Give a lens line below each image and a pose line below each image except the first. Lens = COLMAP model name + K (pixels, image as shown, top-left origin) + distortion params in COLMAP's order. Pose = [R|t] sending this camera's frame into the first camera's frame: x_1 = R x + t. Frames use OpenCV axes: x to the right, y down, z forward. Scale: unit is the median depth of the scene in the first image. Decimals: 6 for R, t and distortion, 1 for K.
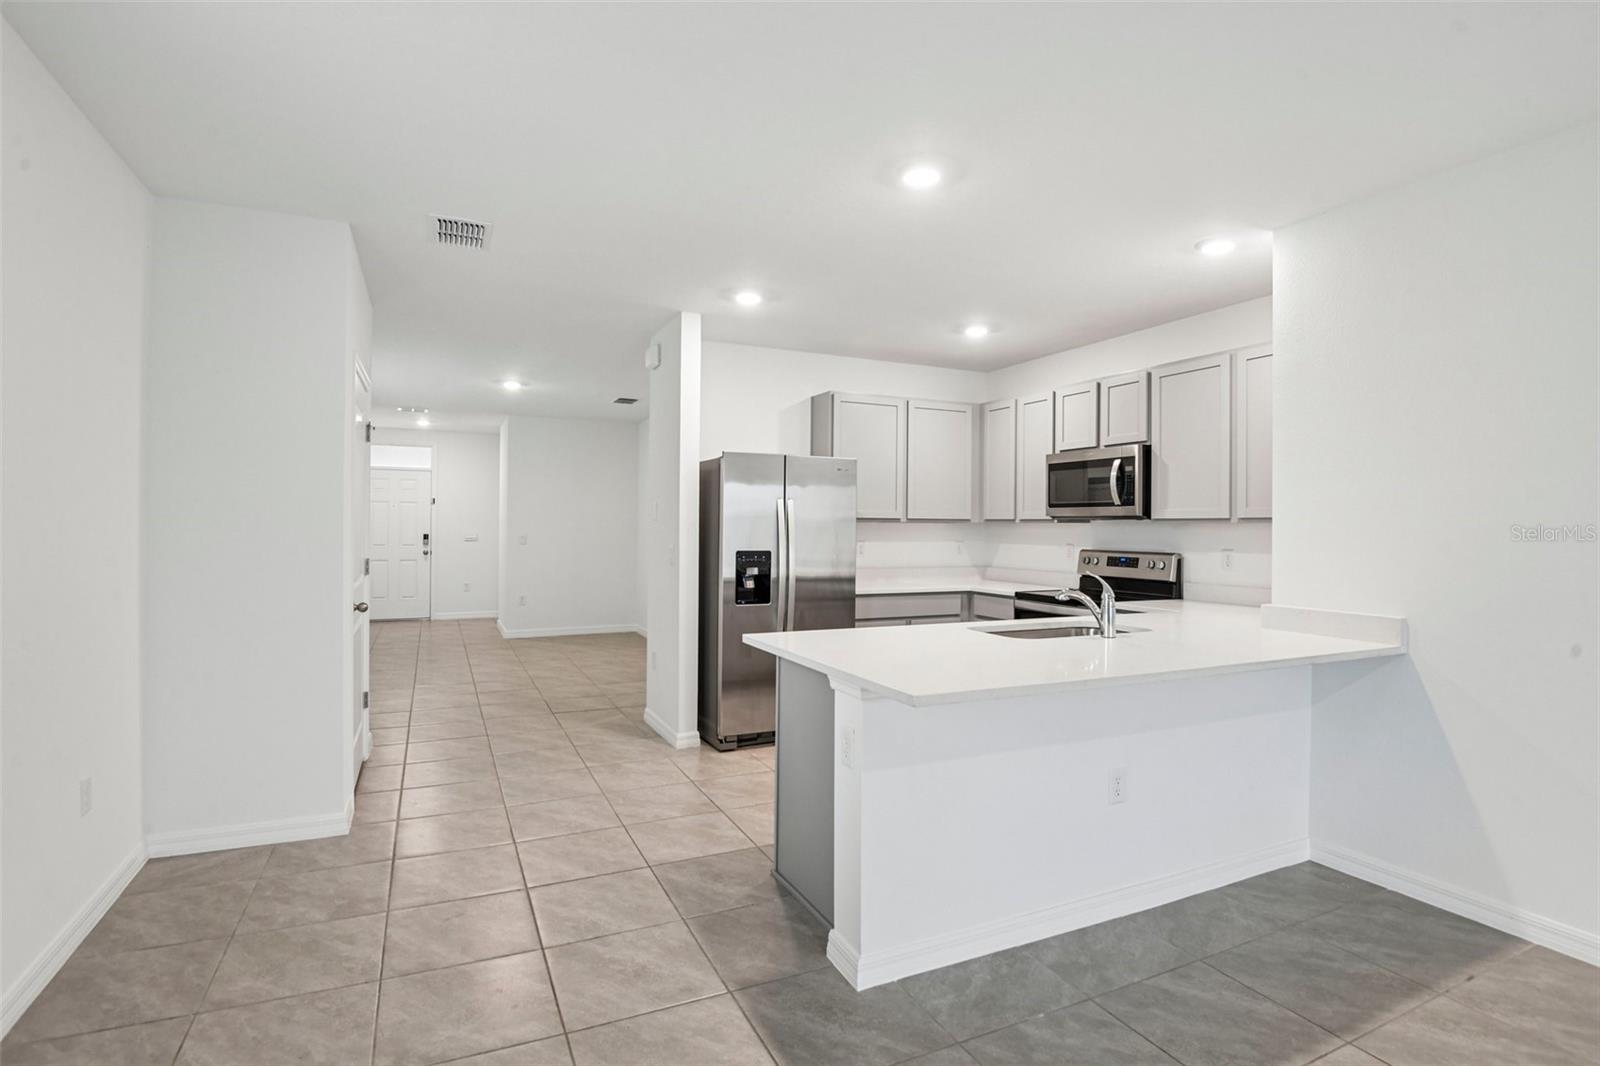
lens RADIAL K [[774.7, 0, 802.9], [0, 774.7, 537.9], [0, 0, 1]] dist [-0.041338, -0.006083]
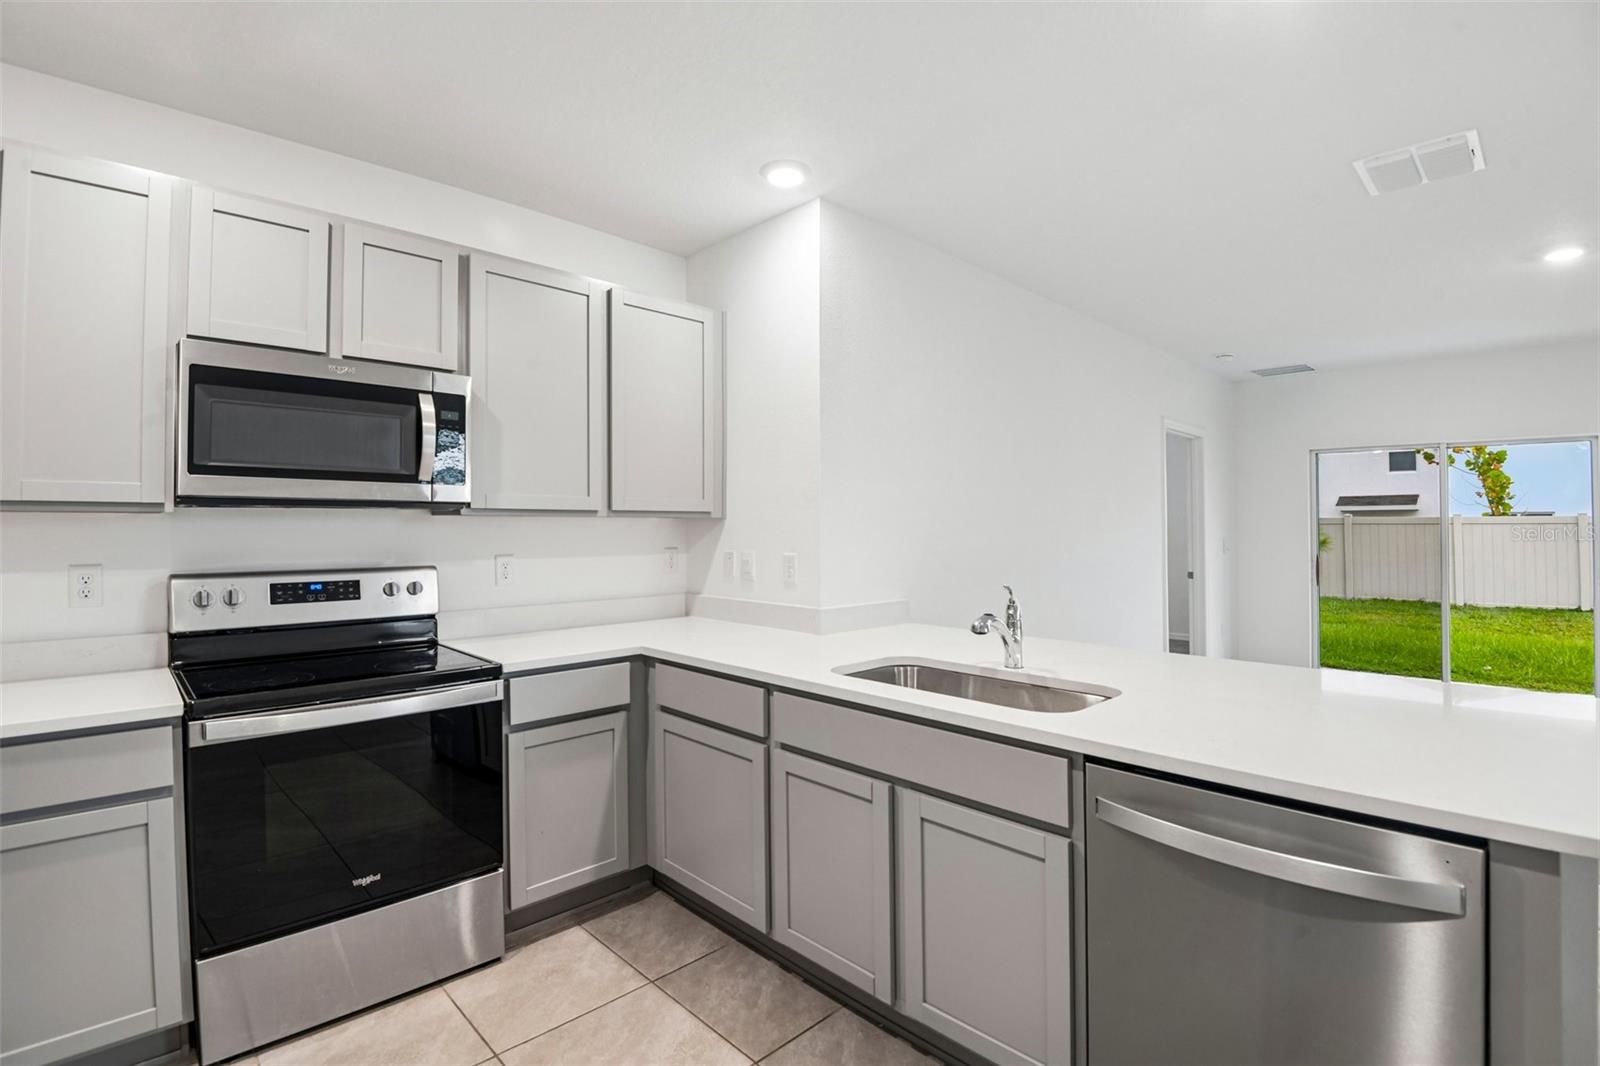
lens RADIAL K [[737.0, 0, 805.2], [0, 737.0, 524.2], [0, 0, 1]] dist [-0.041931, -0.004708]
pose [[-0.333030, -0.005275, 0.942902, -0.126625], [0.009301, 0.999917, 0.008879, -0.013186], [-0.942870, 0.011727, -0.332953, 0.802814]]
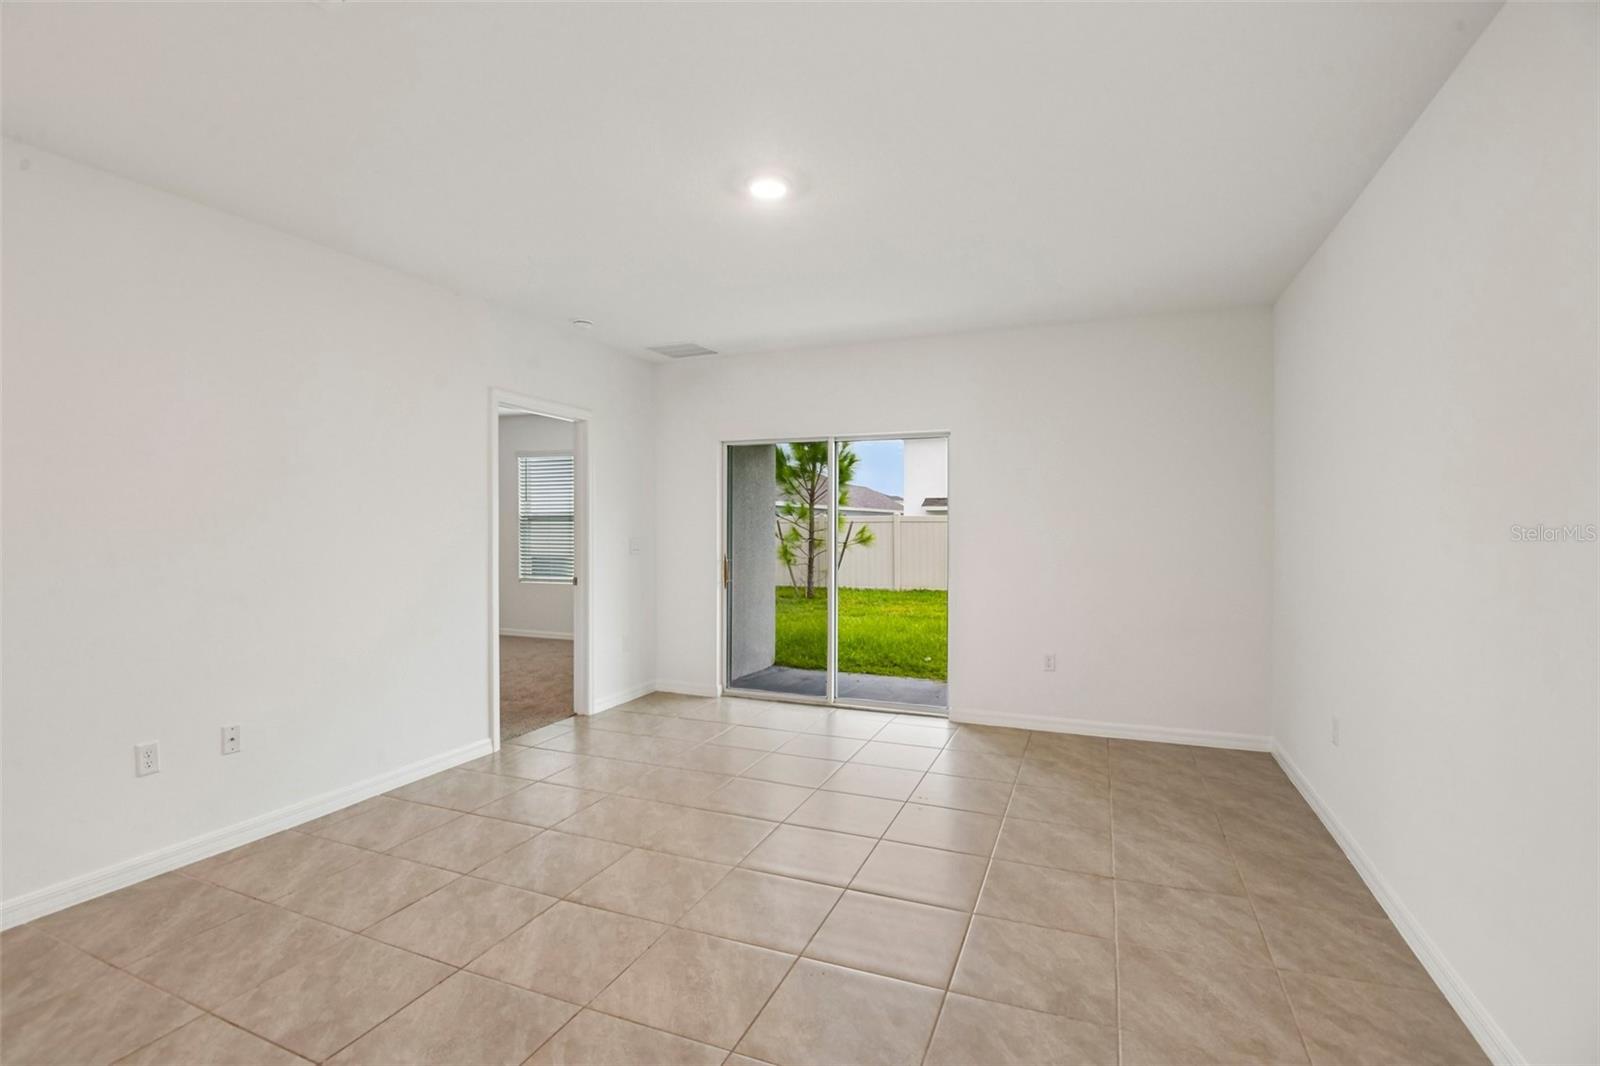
lens RADIAL K [[737.0, 0, 802.4], [0, 737.0, 527.1], [0, 0, 1]] dist [-0.041931, -0.004708]
pose [[-0.689096, -0.010769, 0.724590, -0.168839], [0.004057, 0.999817, 0.018717, -0.007446], [-0.724658, 0.015837, -0.688926, 0.309326]]
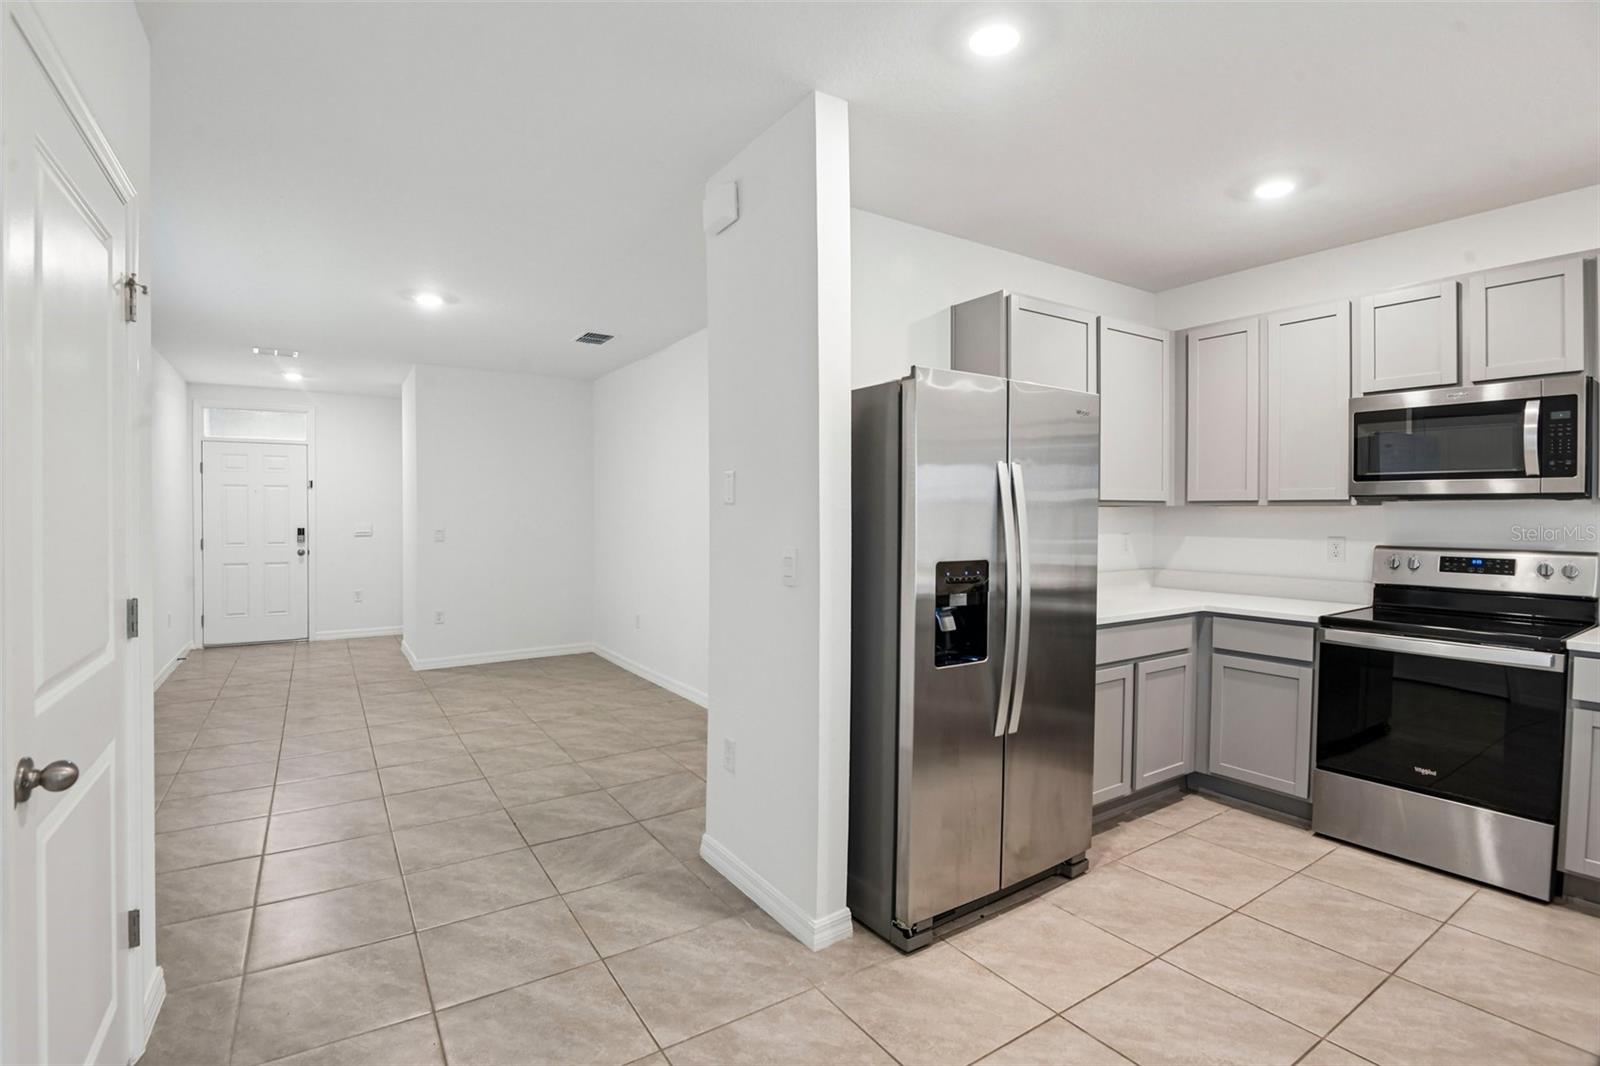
lens RADIAL K [[737.0, 0, 805.6], [0, 737.0, 530.3], [0, 0, 1]] dist [-0.041931, -0.004708]
pose [[0.989525, -0.012373, 0.143833, -0.208897], [0.010973, 0.999884, 0.010522, -0.009945], [-0.143947, -0.008834, 0.989546, 0.467077]]
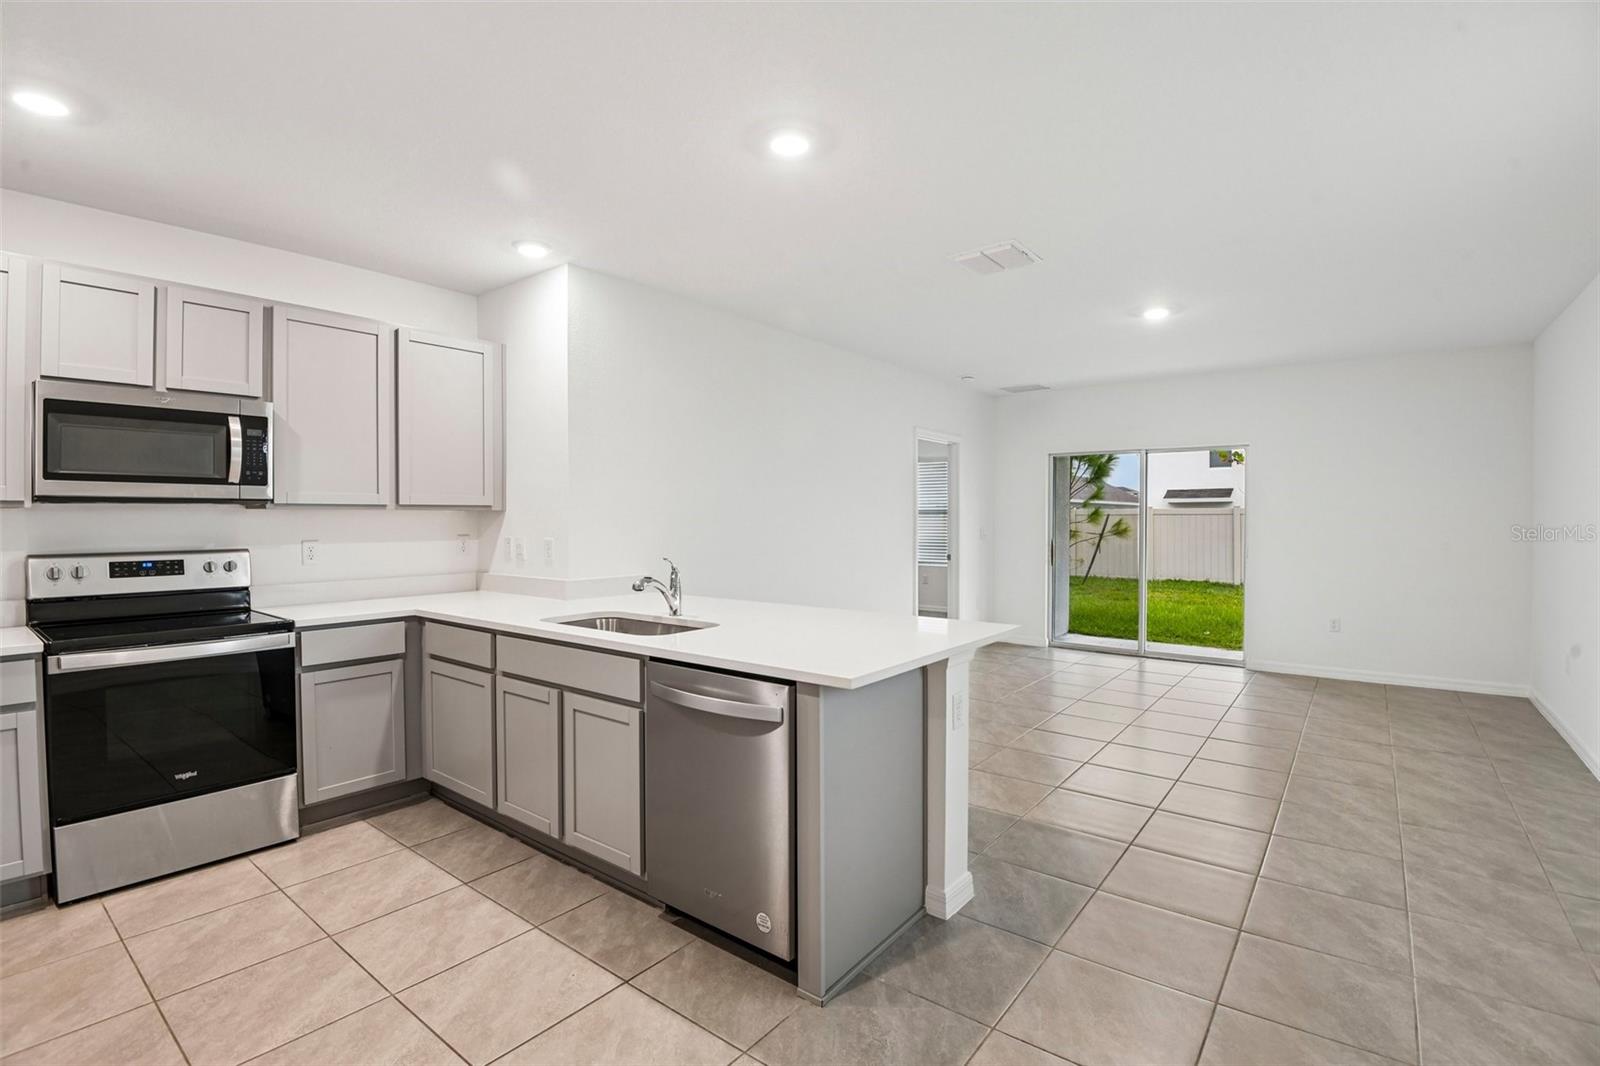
lens RADIAL K [[737.0, 0, 801.9], [0, 737.0, 524.0], [0, 0, 1]] dist [-0.041931, -0.004708]
pose [[-0.461017, -0.016466, 0.887238, -0.344342], [0.007935, 0.999711, 0.022677, -0.014462], [-0.887356, 0.017495, -0.460754, 0.736391]]
